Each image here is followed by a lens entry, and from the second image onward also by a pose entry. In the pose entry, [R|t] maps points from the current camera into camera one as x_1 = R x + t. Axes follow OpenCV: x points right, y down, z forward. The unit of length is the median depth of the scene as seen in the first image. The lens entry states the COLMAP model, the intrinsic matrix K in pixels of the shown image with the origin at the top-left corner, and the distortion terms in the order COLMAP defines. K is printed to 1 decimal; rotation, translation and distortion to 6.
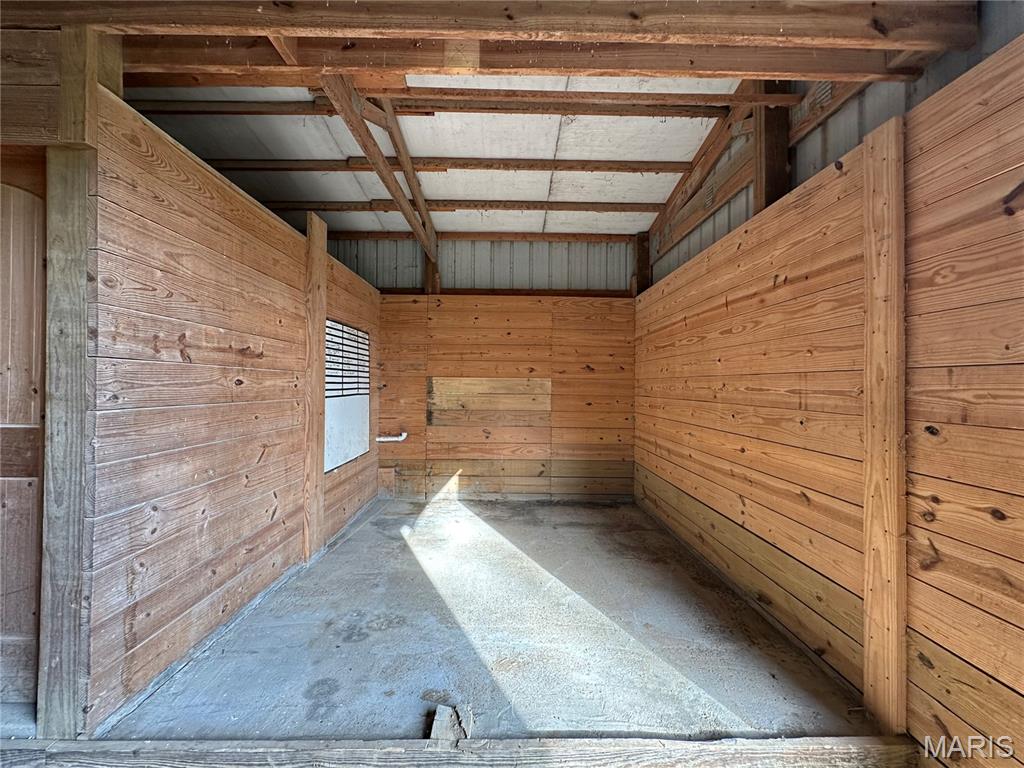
lens RADIAL K [[411.4, 0, 509.2], [0, 411.4, 382.5], [0, 0, 1]] dist [0.002325, 0.000057]
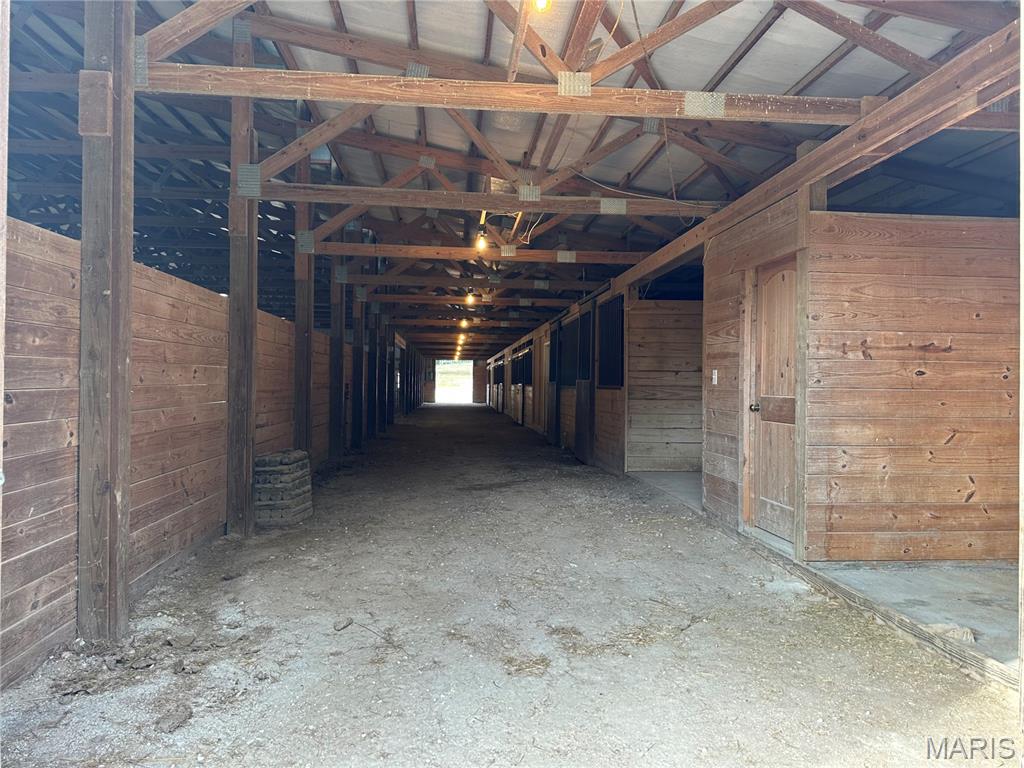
lens RADIAL K [[726.1, 0, 511.4], [0, 726.1, 396.9], [0, 0, 1]] dist [-0.001044, -0.004701]
pose [[0.077157, 0.008087, -0.996986, 1.534992], [-0.002628, 0.999965, 0.007908, 0.061767], [0.997015, 0.002010, 0.077176, -0.417101]]
